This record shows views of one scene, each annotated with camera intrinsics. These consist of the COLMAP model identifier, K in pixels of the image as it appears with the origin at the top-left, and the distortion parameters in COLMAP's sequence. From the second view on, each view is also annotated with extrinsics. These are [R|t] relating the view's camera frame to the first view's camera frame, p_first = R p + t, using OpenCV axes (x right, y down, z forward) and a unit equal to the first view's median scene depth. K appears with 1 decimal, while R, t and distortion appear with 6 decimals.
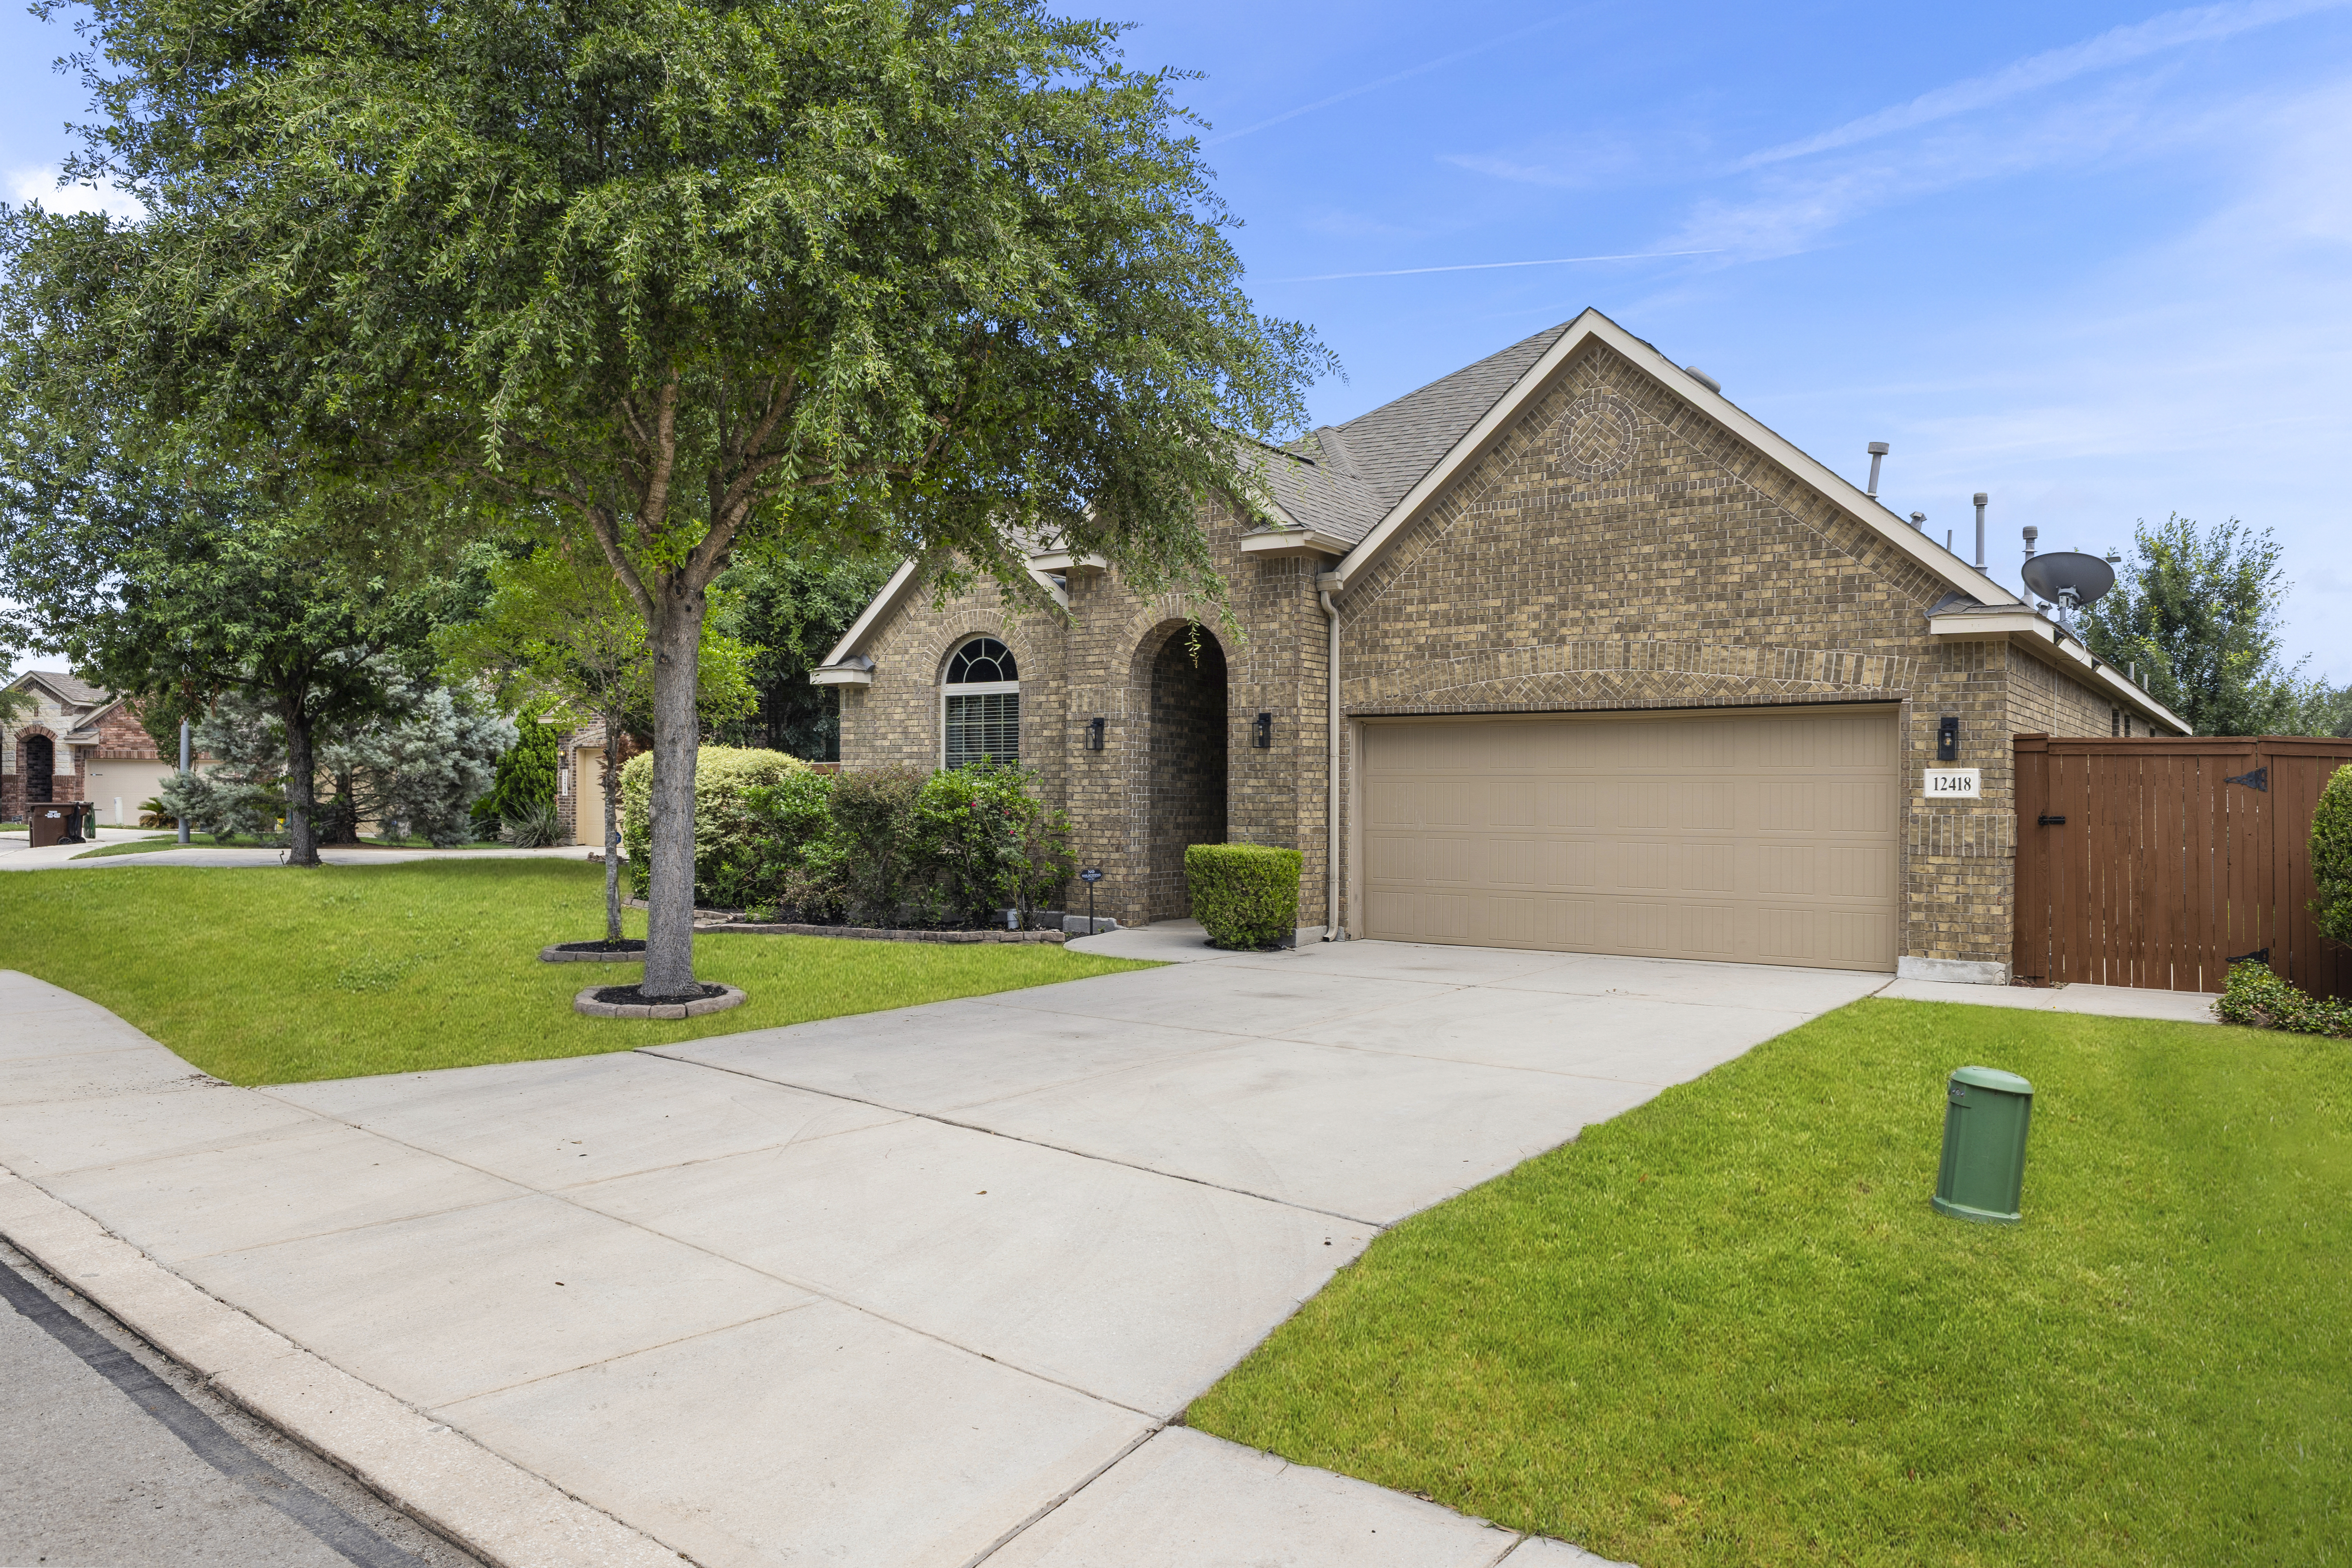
lens RADIAL K [[1679.1, 0, 1173.7], [0, 1679.1, 787.0], [0, 0, 1]] dist [0.002833, 0.000715]
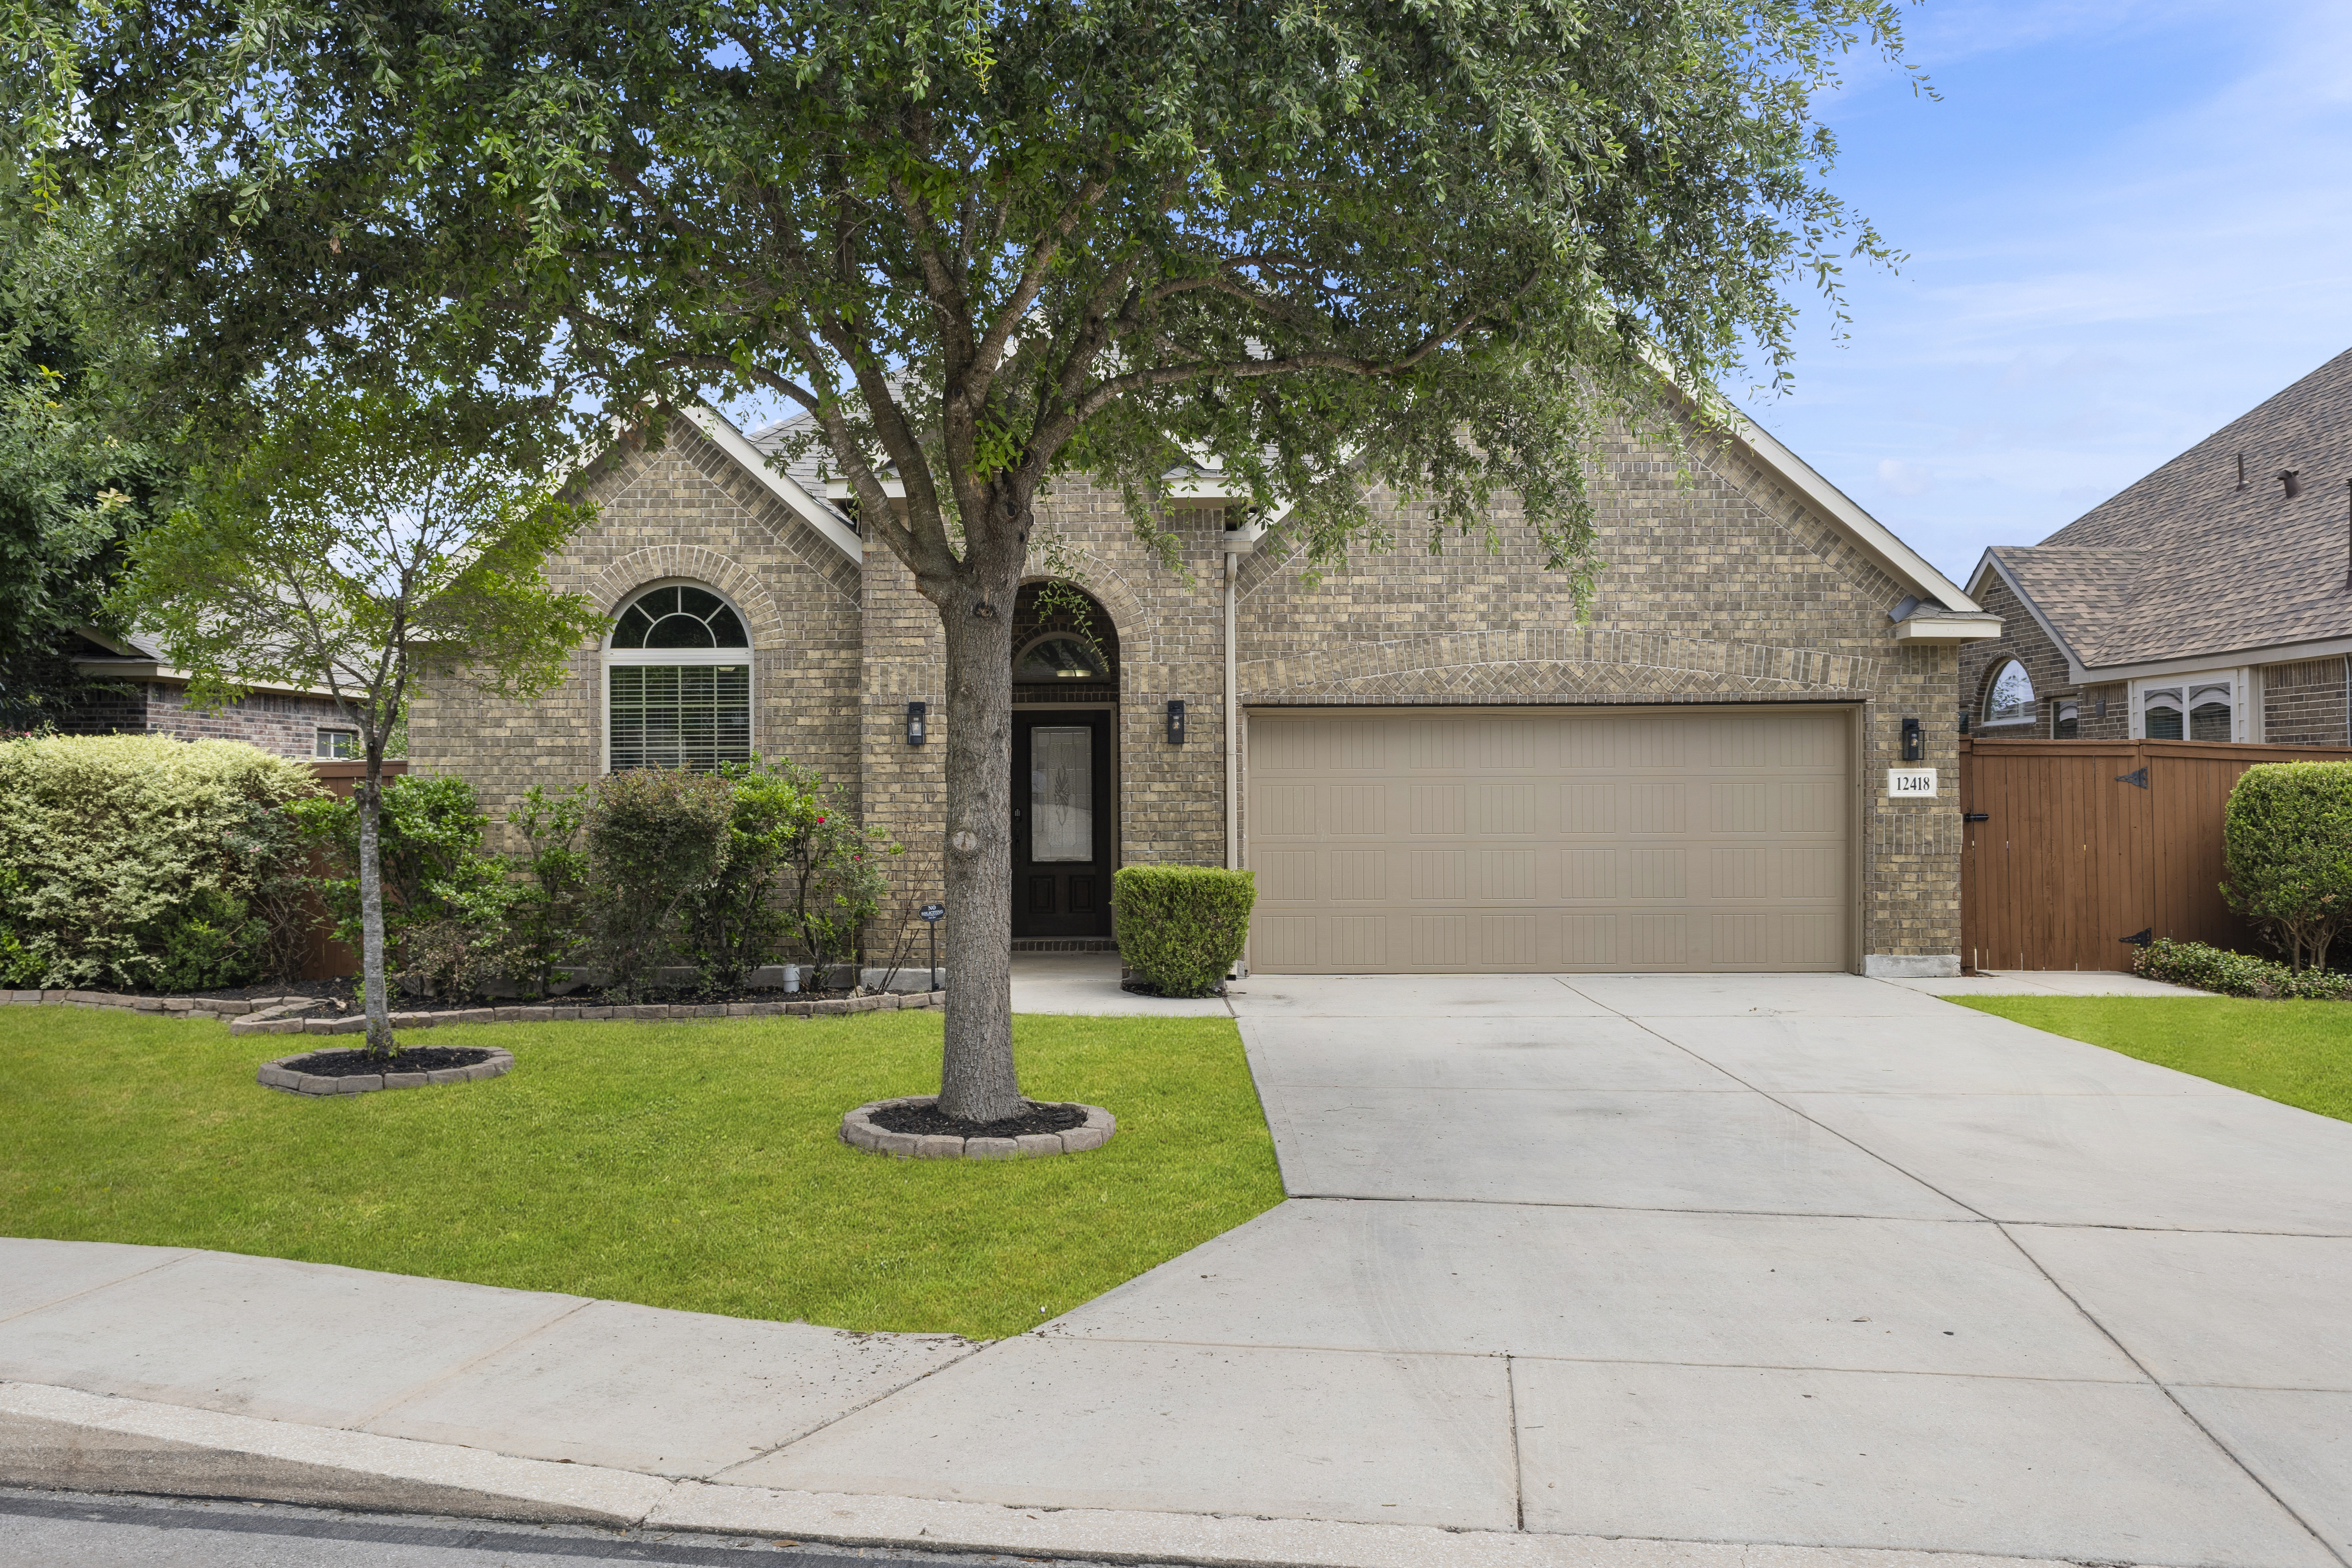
lens RADIAL K [[2022.4, 0, 1180.4], [0, 2022.4, 770.9], [0, 0, 1]] dist [0.003659, -0.002296]
pose [[0.814791, -0.006199, 0.579722, -0.536373], [0.006834, 0.999976, 0.001087, -0.012292], [-0.579715, 0.003076, 0.814813, 0.221311]]
